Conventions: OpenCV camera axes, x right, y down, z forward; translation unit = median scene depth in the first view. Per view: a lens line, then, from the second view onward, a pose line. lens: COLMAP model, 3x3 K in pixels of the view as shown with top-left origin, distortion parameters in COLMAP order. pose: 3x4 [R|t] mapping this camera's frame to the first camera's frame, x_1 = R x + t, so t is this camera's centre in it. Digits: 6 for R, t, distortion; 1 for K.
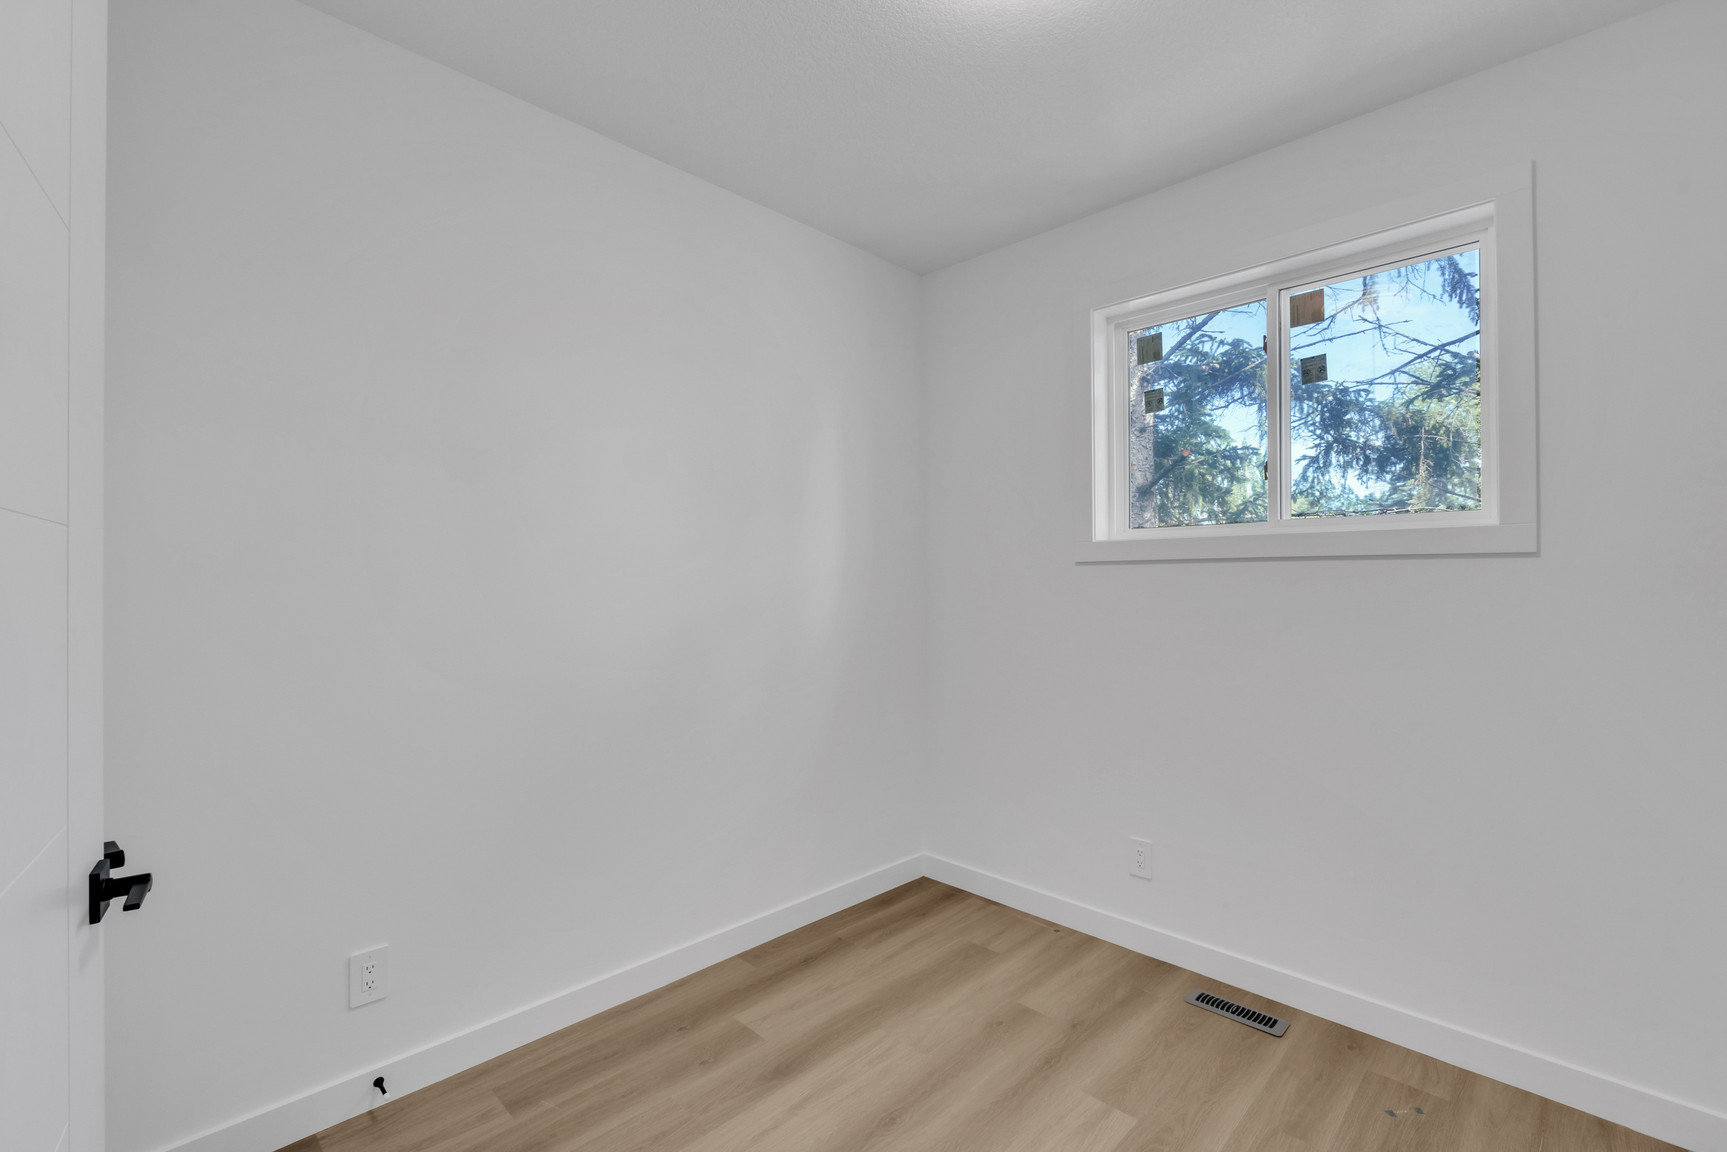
lens RADIAL K [[751.3, 0, 864.2], [0, 751.3, 577.5], [0, 0, 1]] dist [-0.010514, 0.001839]
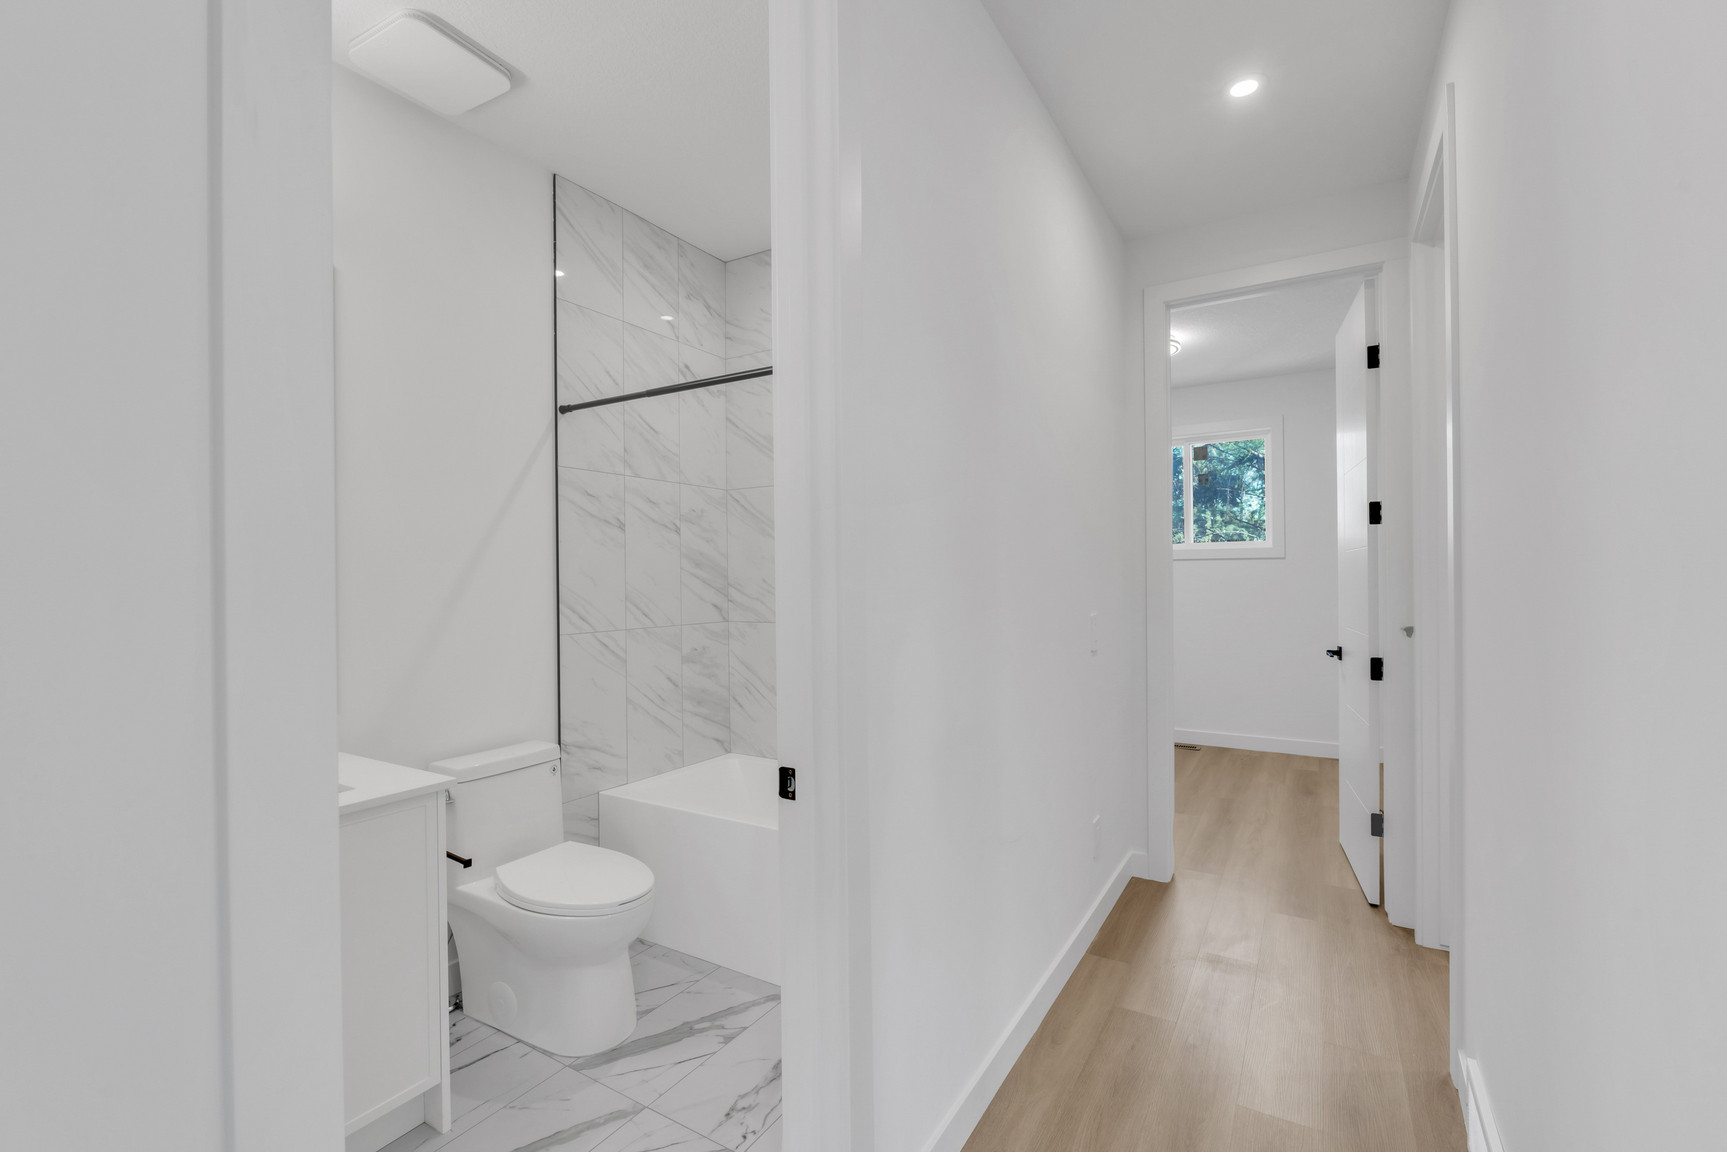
lens RADIAL K [[751.3, 0, 864.2], [0, 751.3, 577.5], [0, 0, 1]] dist [-0.010514, 0.001839]
pose [[0.972139, -0.008475, 0.234251, -0.999618], [0.007175, 0.999954, 0.006403, 0.009121], [-0.234294, -0.004544, 0.972155, -1.054030]]
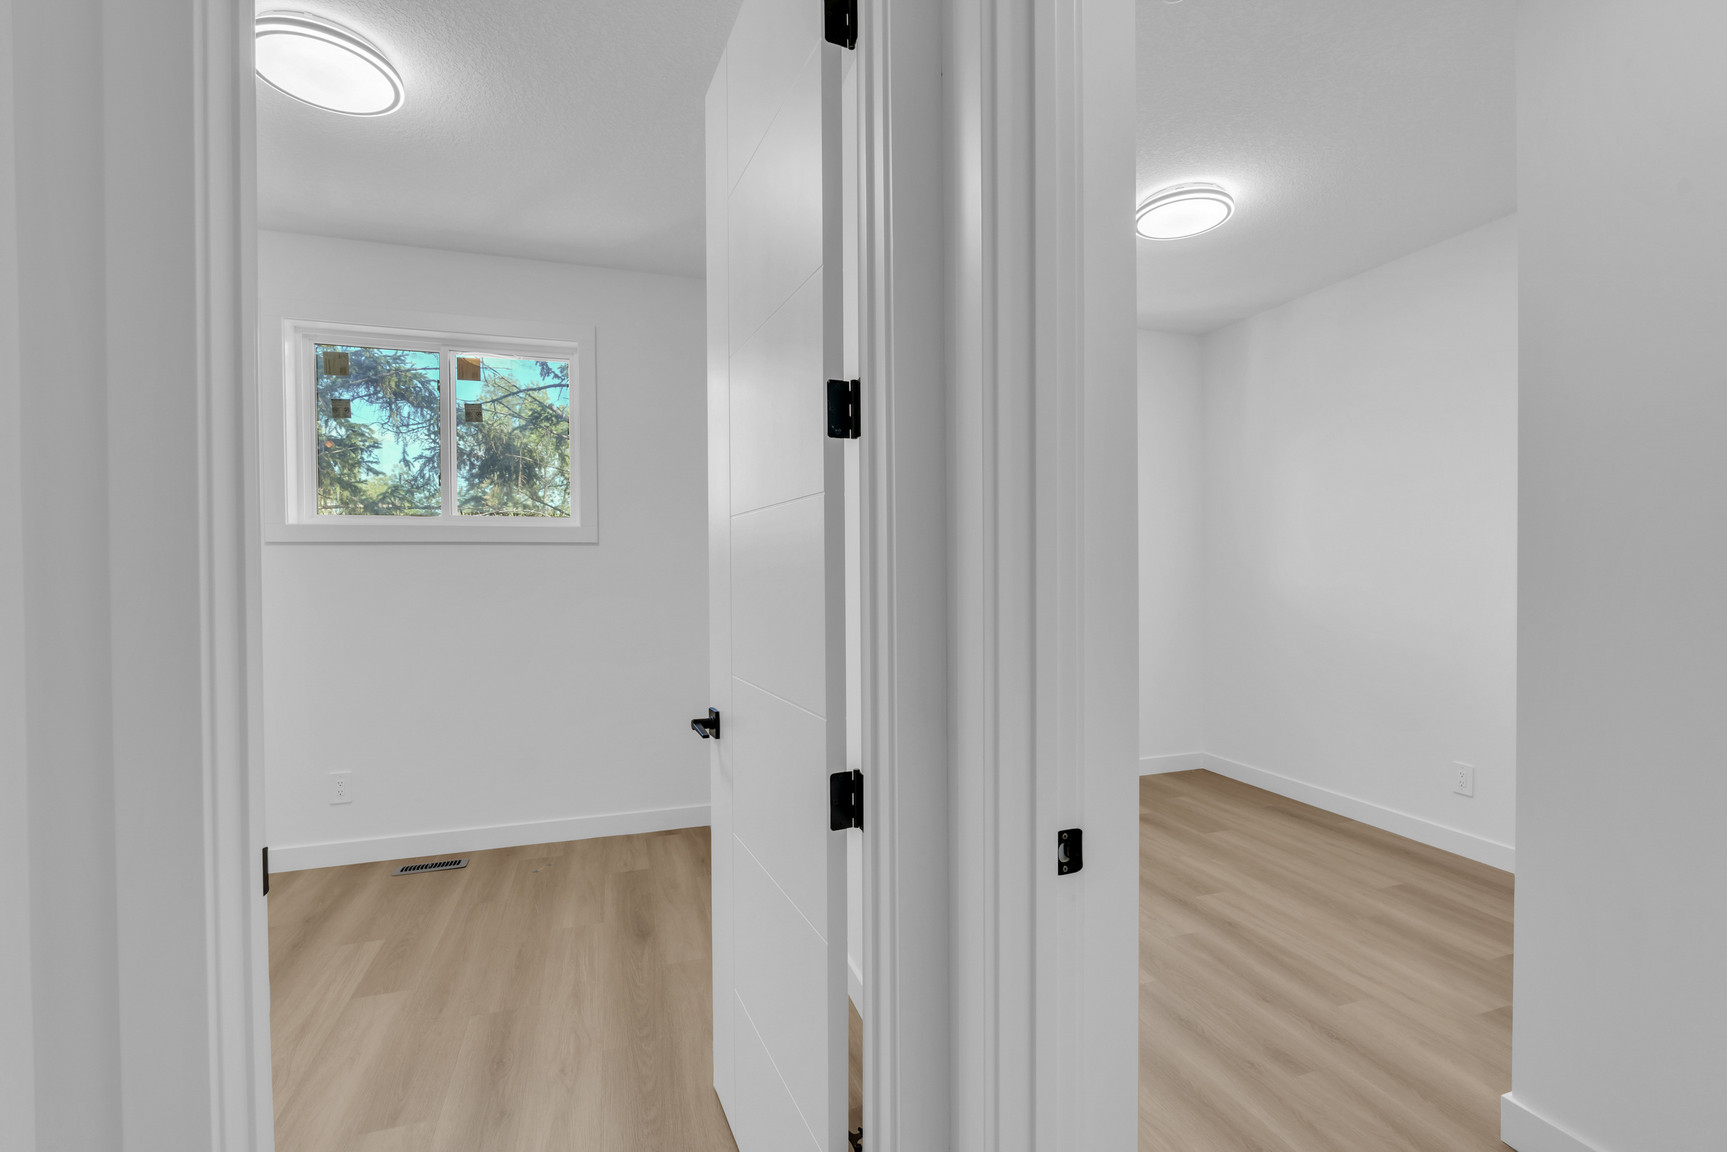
lens RADIAL K [[751.3, 0, 864.2], [0, 751.3, 577.5], [0, 0, 1]] dist [-0.010514, 0.001839]
pose [[0.448830, -0.015350, 0.893485, -0.356900], [0.001383, 0.999863, 0.016483, 0.017515], [-0.893616, -0.006162, 0.448790, -0.325797]]
